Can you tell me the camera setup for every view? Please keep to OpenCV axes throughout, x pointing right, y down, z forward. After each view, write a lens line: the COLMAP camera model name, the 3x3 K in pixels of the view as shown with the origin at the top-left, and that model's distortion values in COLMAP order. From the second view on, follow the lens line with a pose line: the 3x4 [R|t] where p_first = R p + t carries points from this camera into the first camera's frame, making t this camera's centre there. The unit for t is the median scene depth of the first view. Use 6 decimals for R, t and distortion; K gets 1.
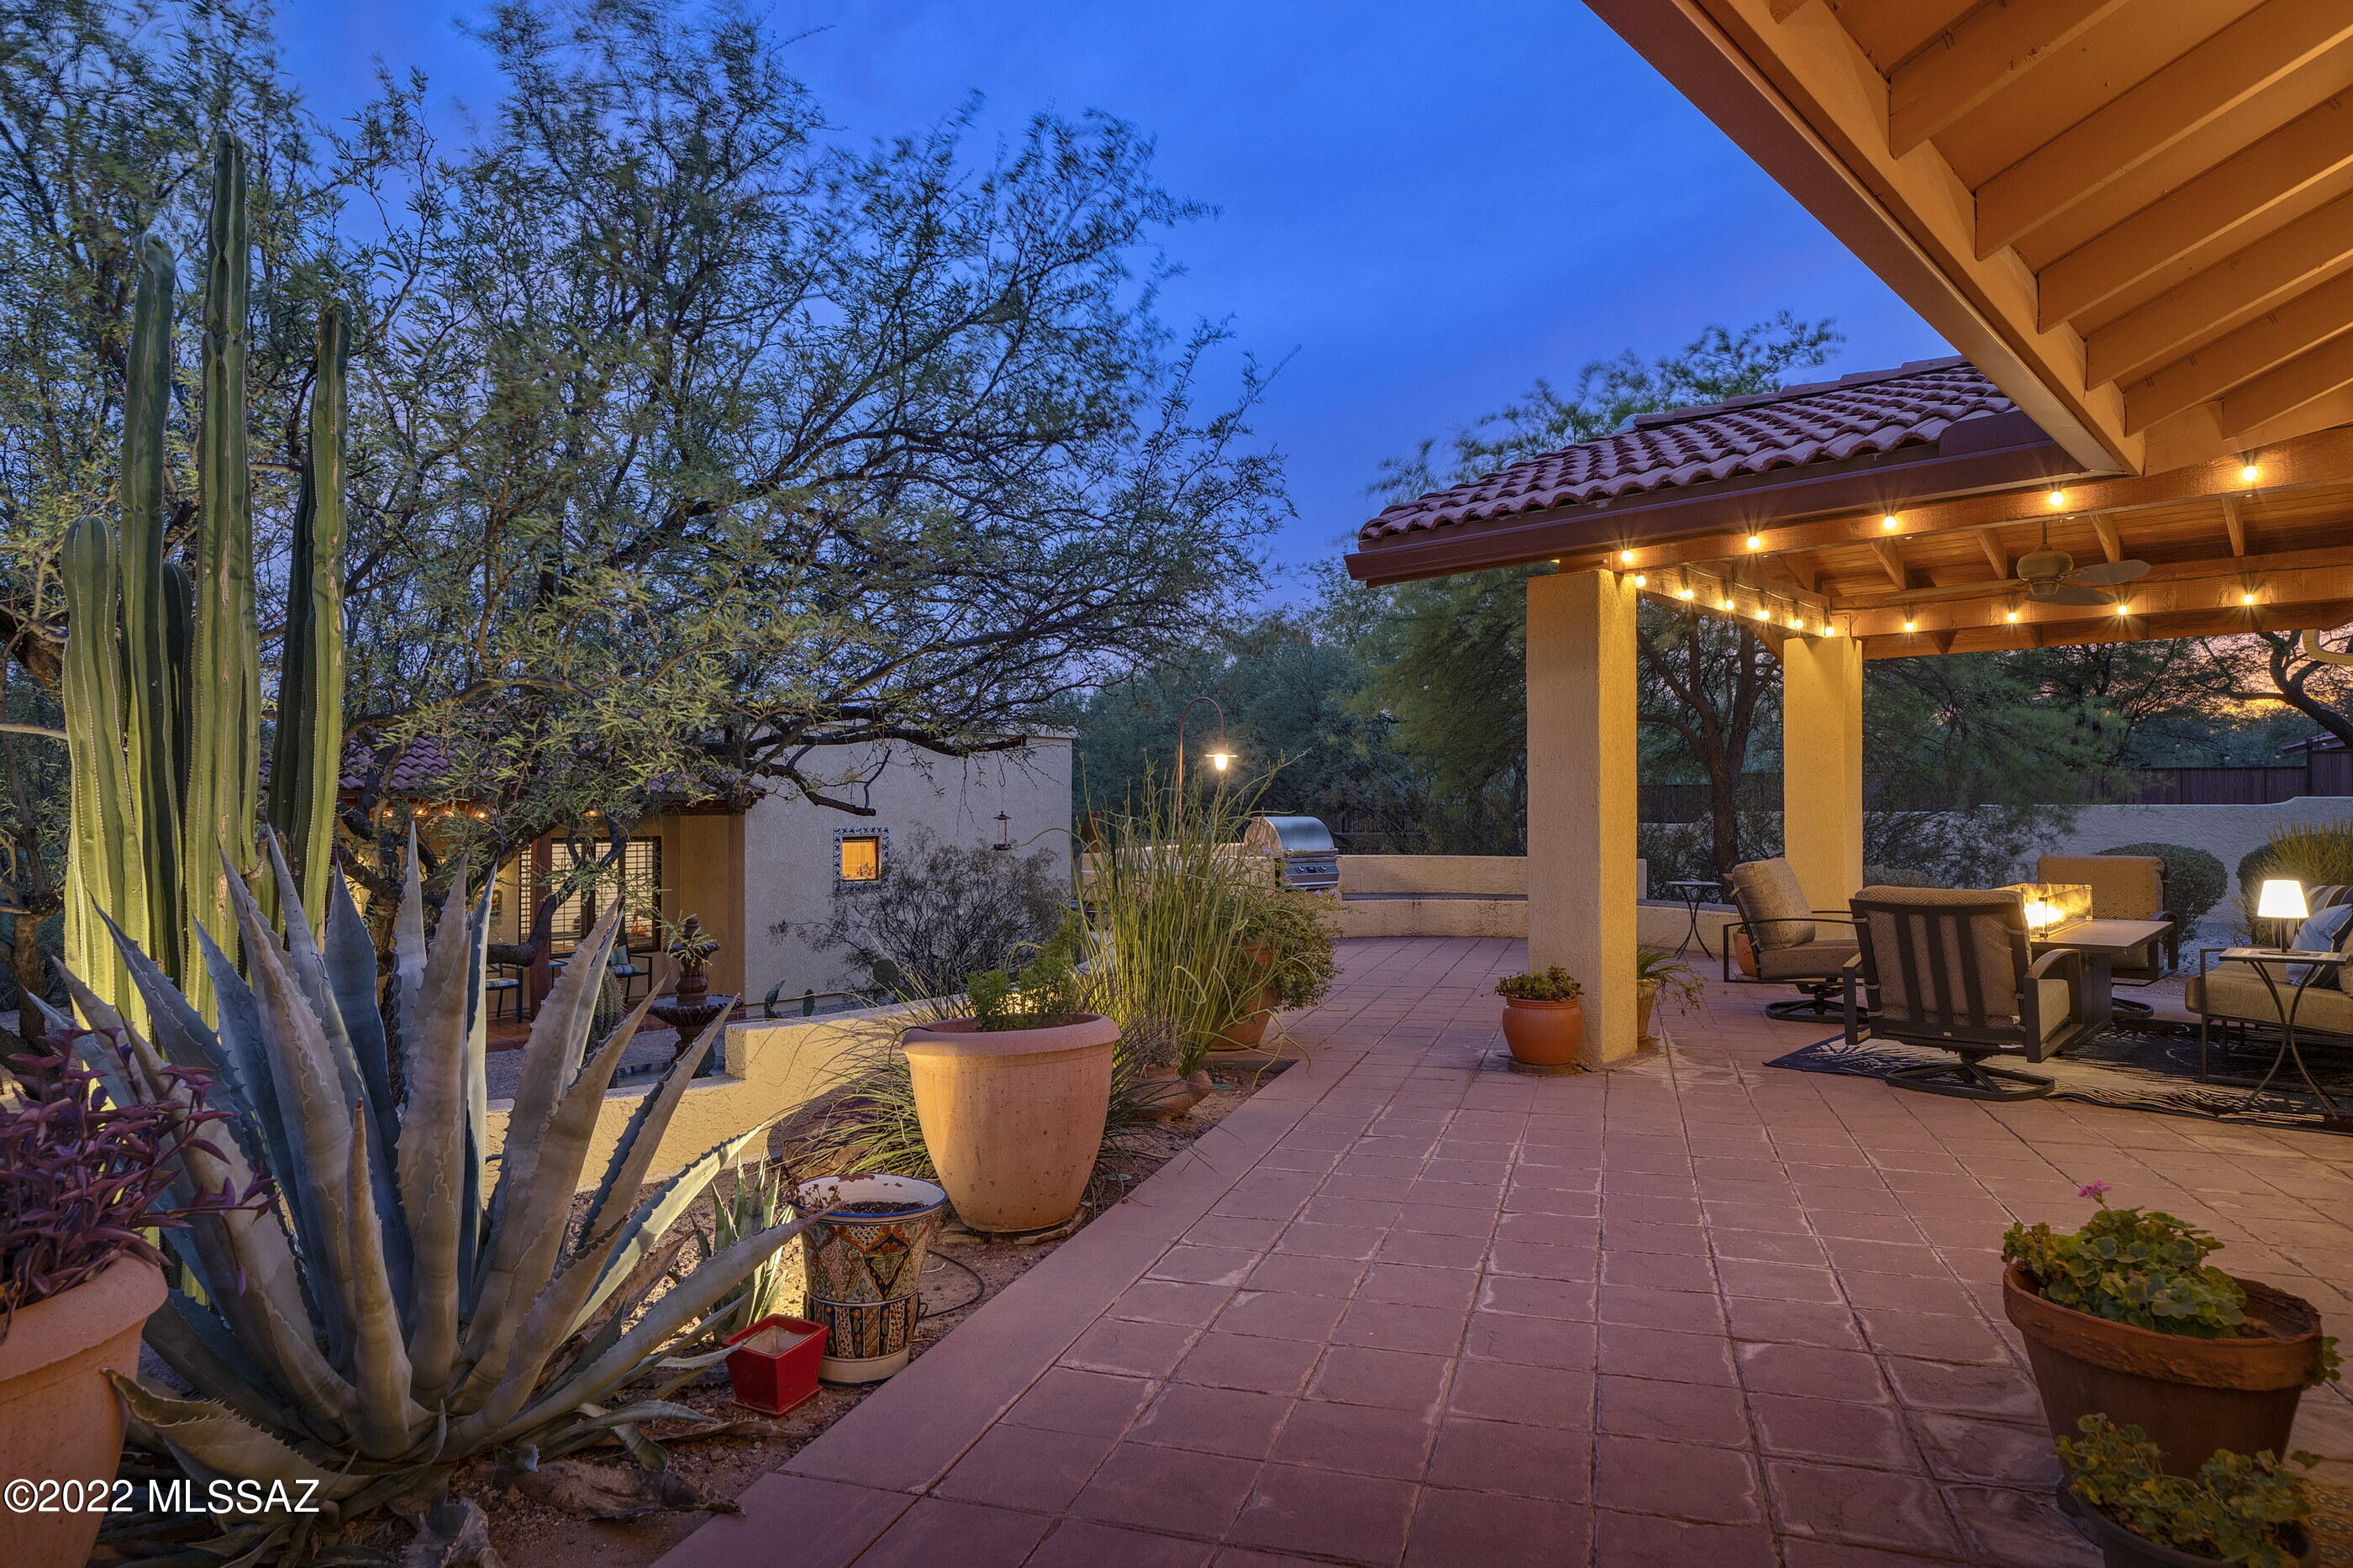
lens RADIAL K [[1344.8, 0, 1176.5], [0, 1344.8, 784.0], [0, 0, 1]] dist [0.001506, 0.000165]
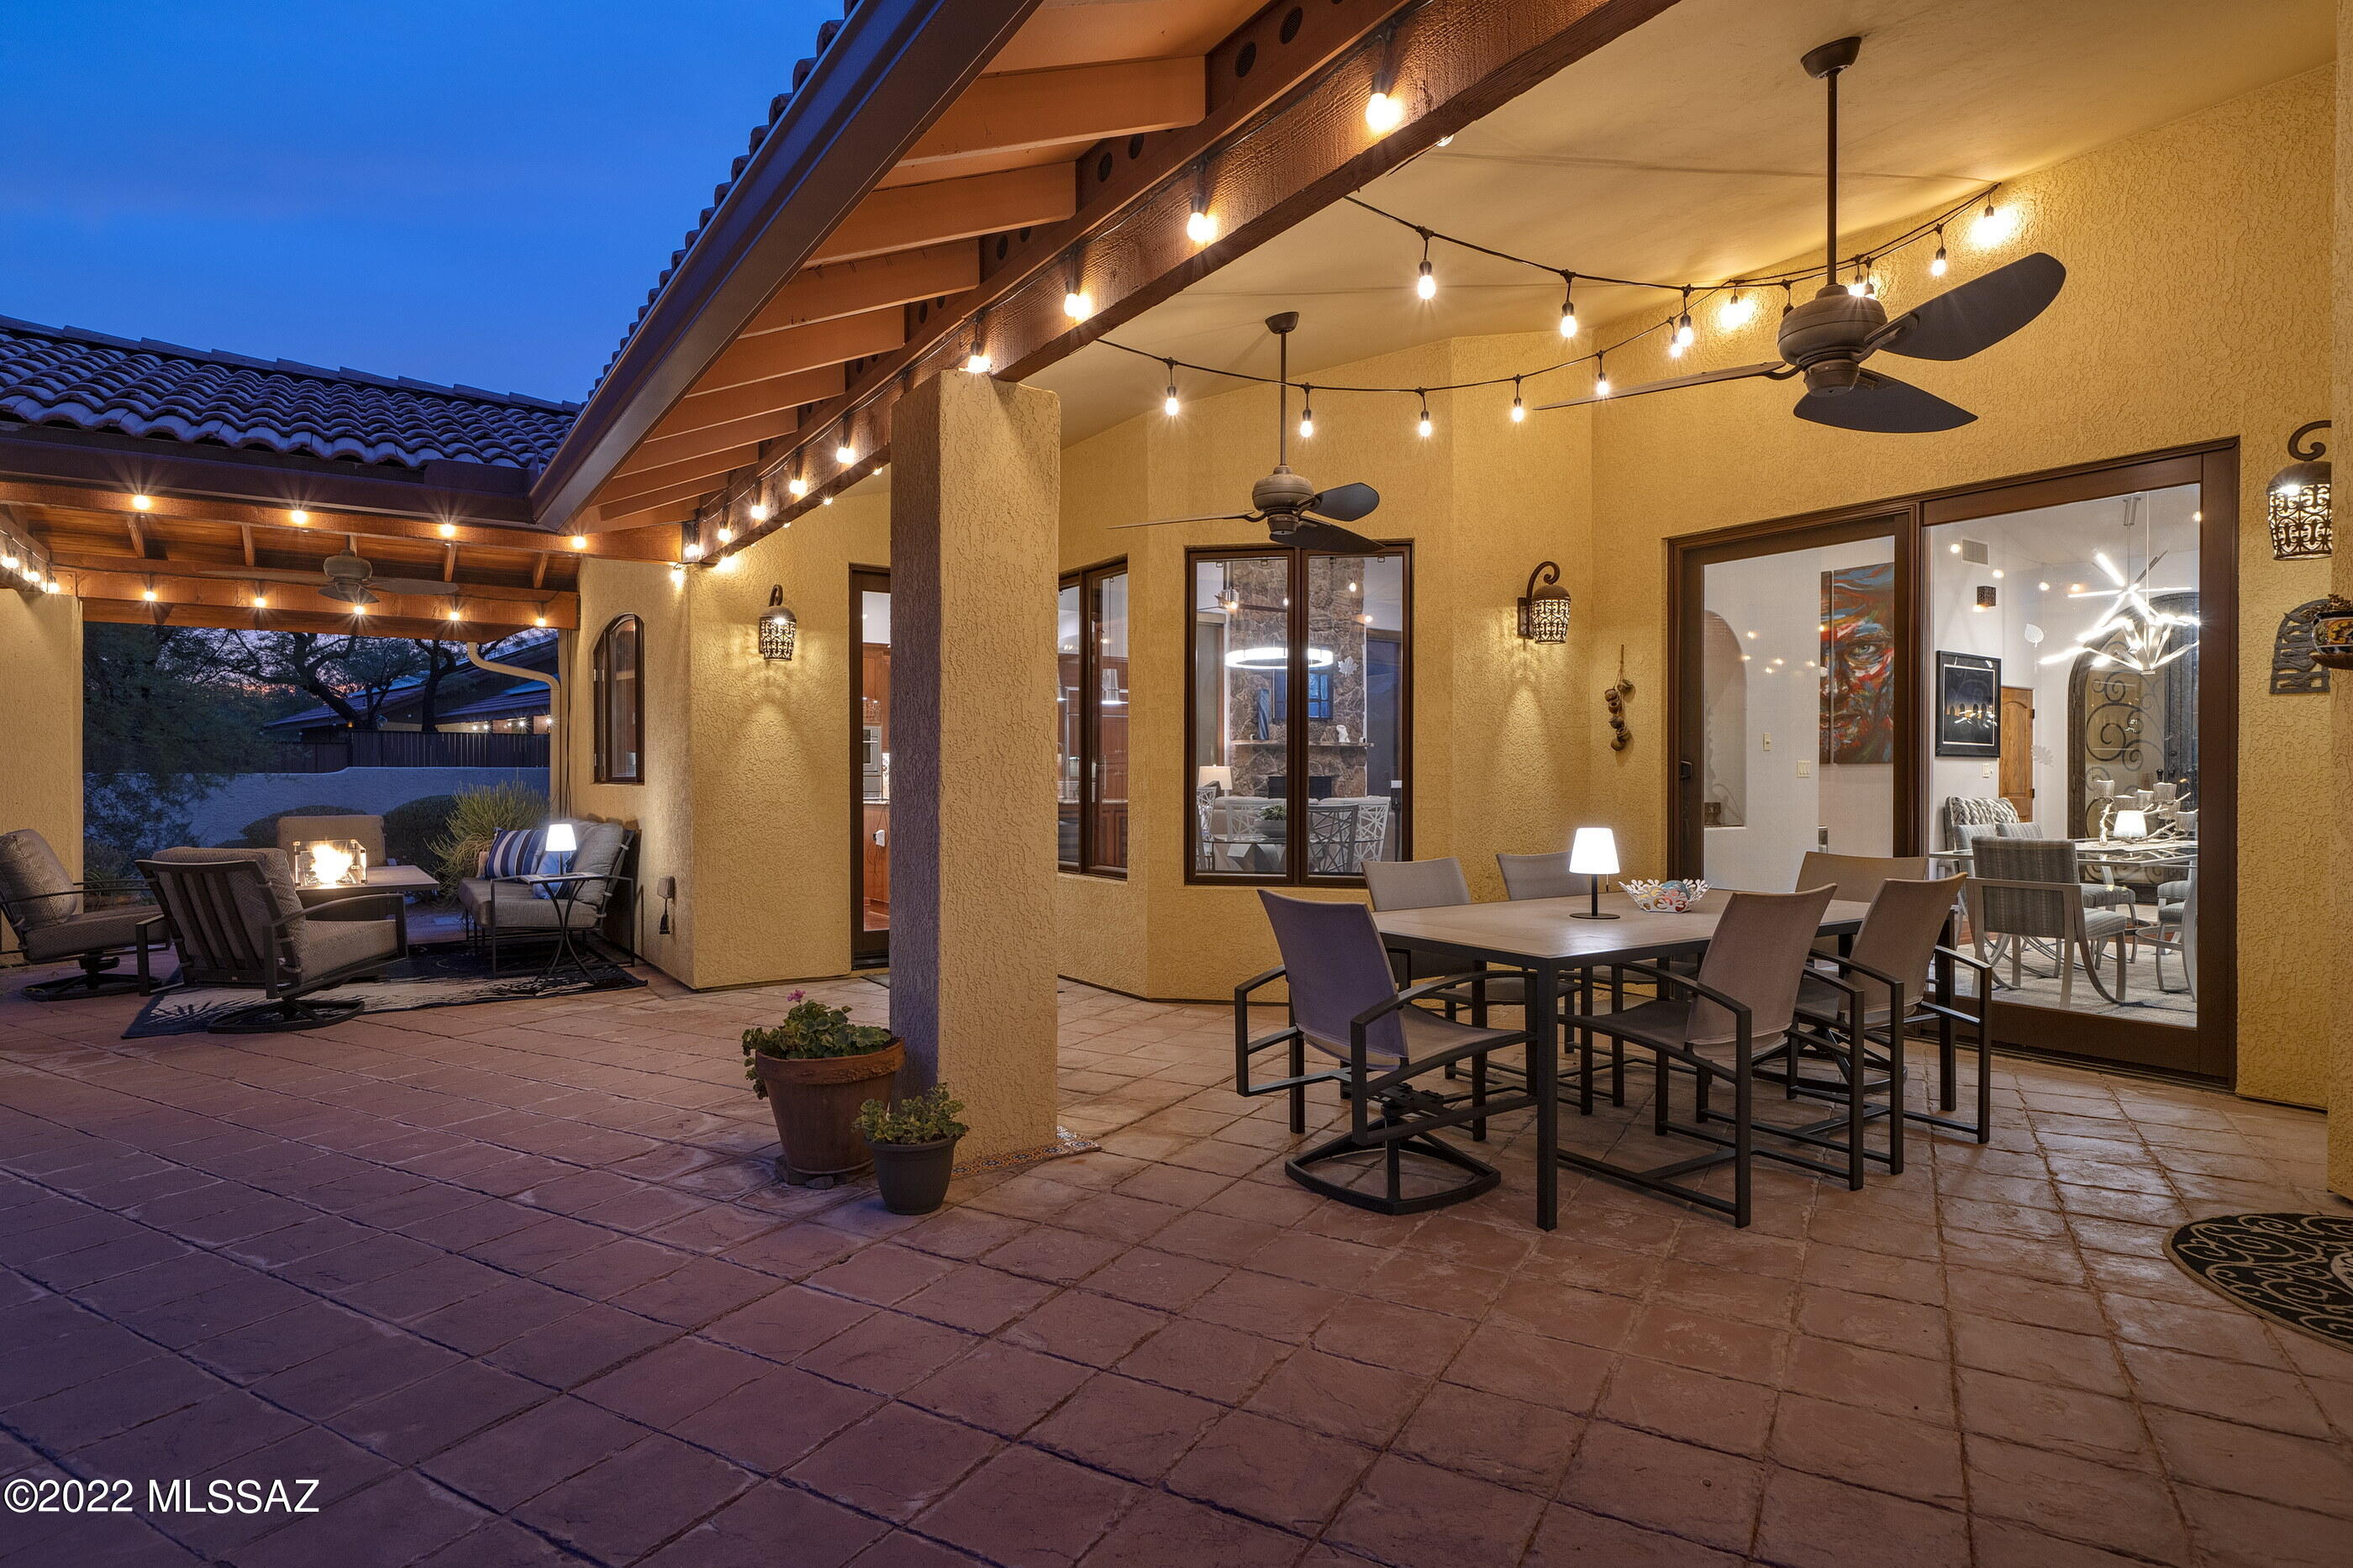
lens RADIAL K [[1207.4, 0, 1176.5], [0, 1207.4, 784.0], [0, 0, 1]] dist [-0.003399, -0.000776]
pose [[0.210545, -0.005892, 0.977566, -0.202464], [-0.015847, 0.999830, 0.009439, 0.004172], [-0.977456, -0.017479, 0.210416, 0.062418]]
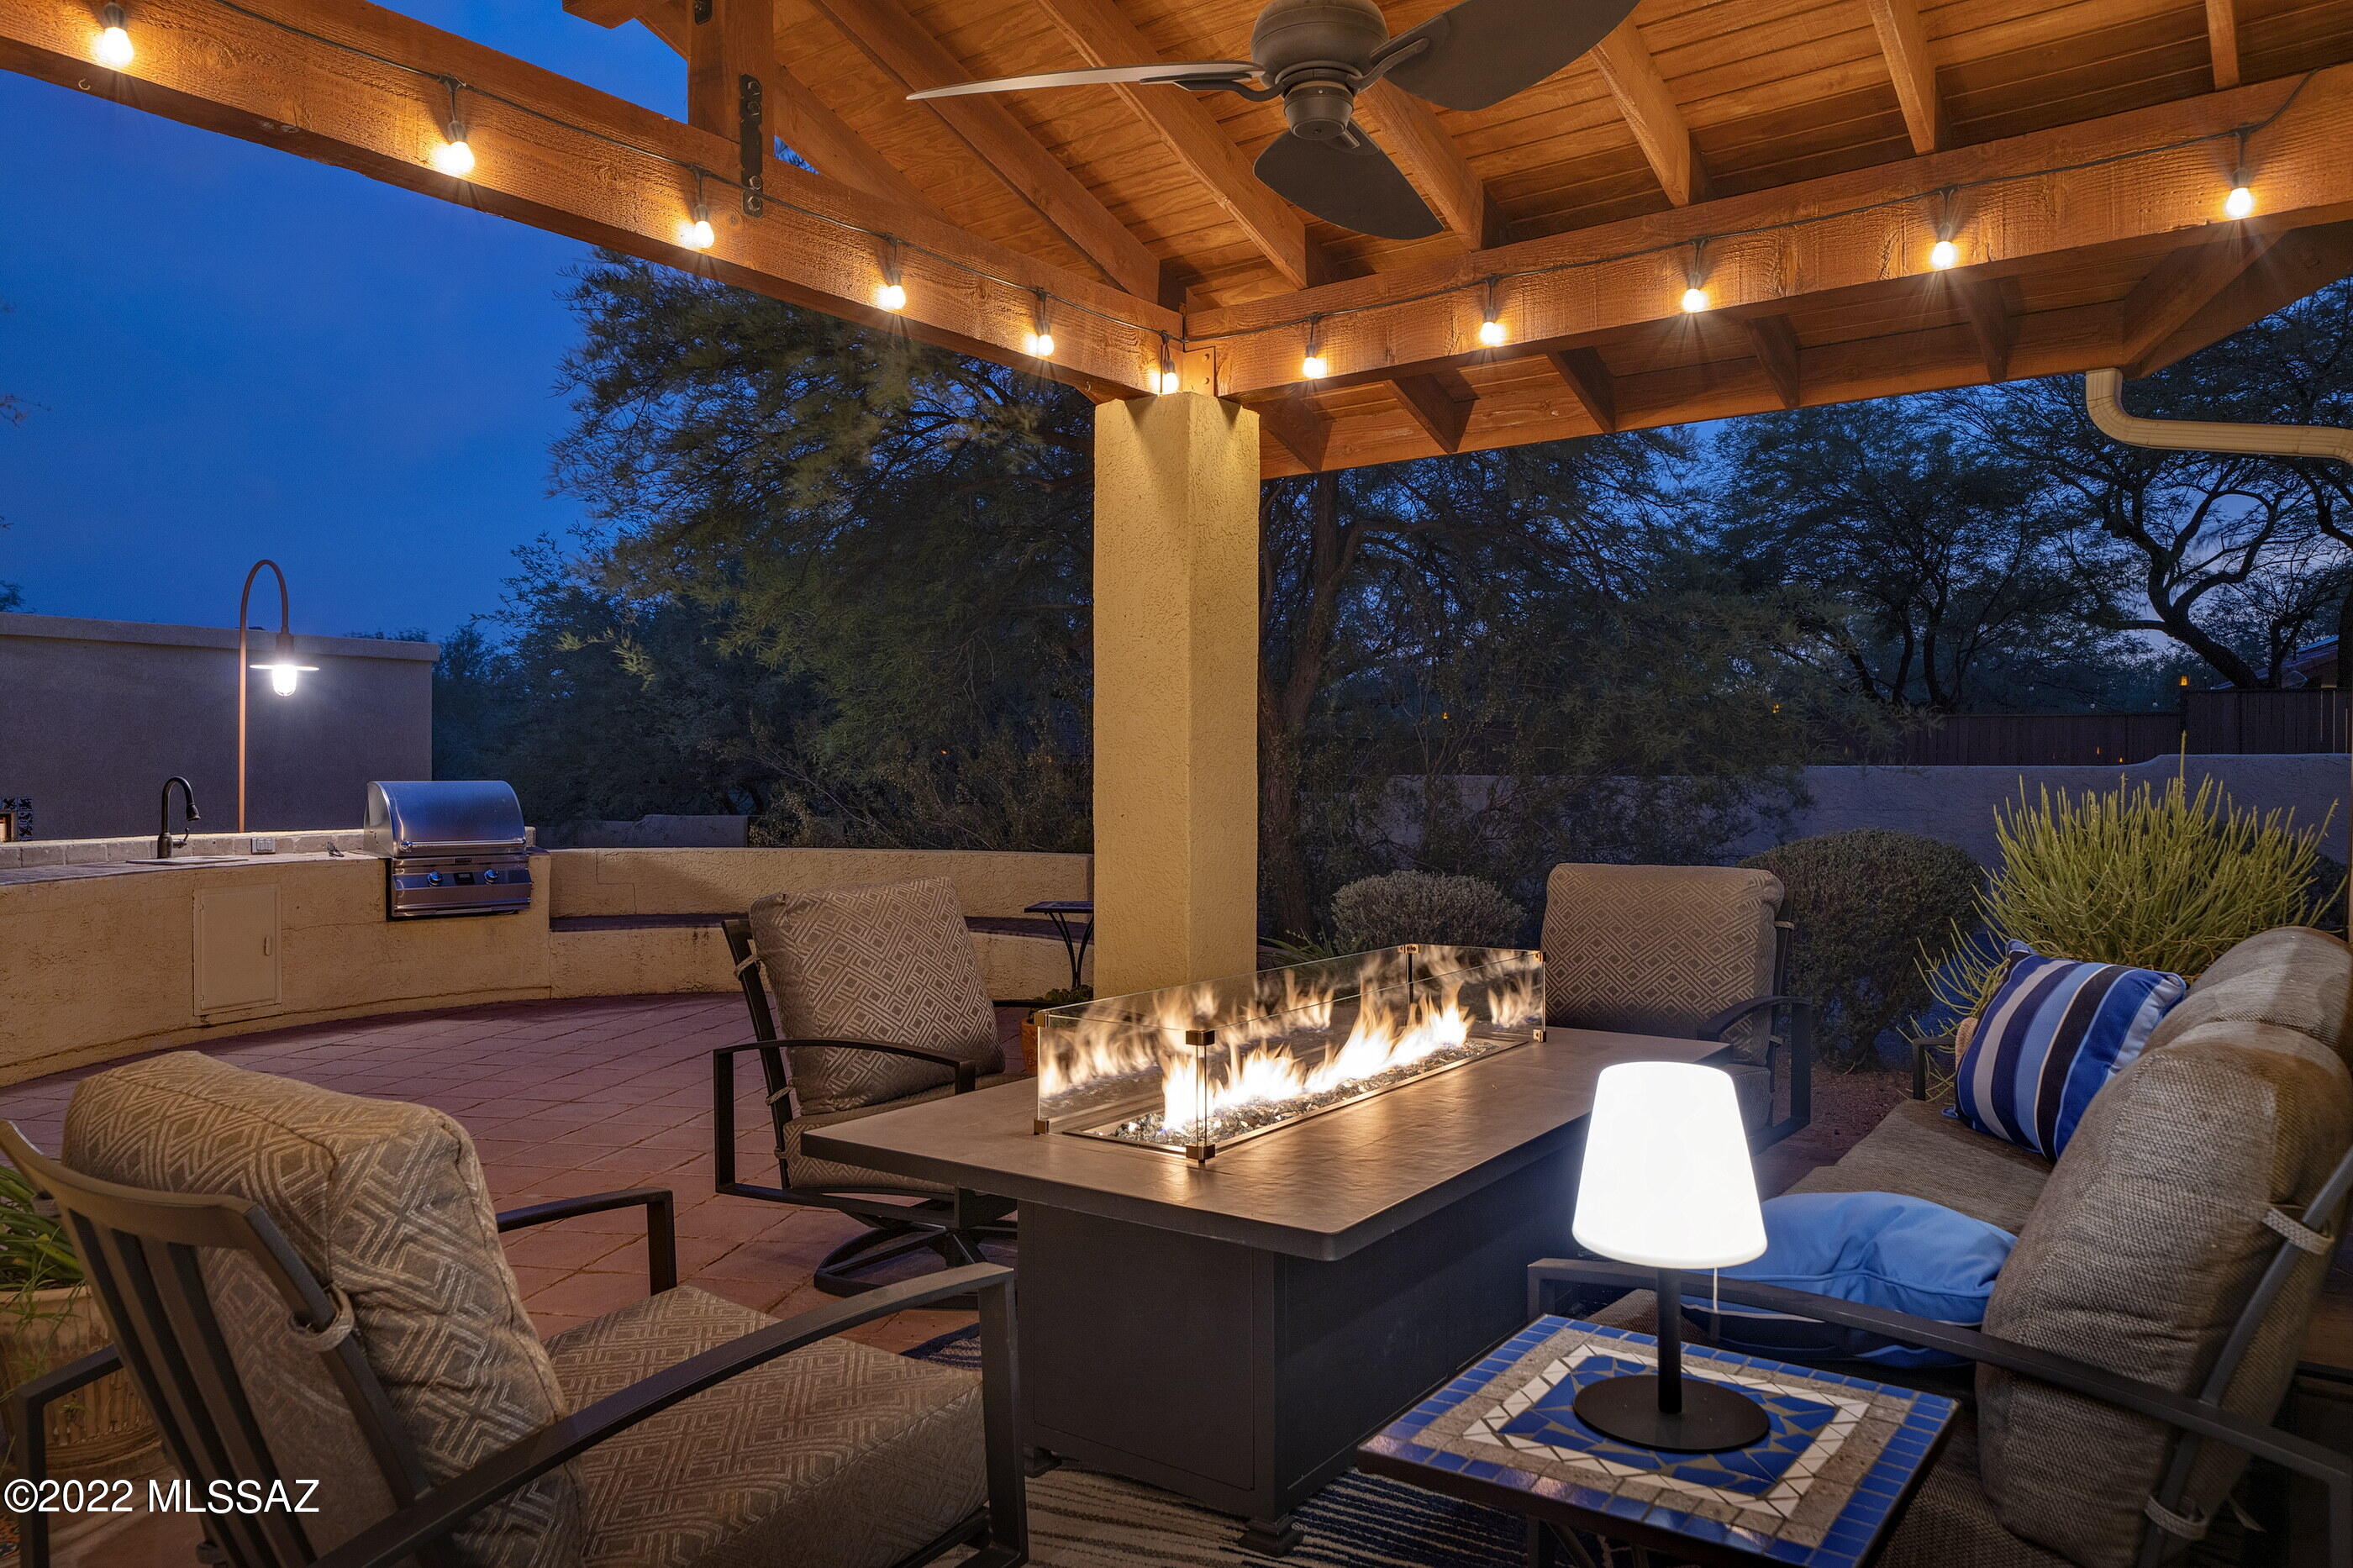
lens RADIAL K [[1580.0, 0, 1176.5], [0, 1580.0, 784.0], [0, 0, 1]] dist [0.001305, -0.000396]
pose [[0.993221, -0.000070, 0.116241, 0.499739], [-0.002827, 0.999690, 0.024756, 0.013937], [-0.116207, -0.024917, 0.992912, 0.534358]]
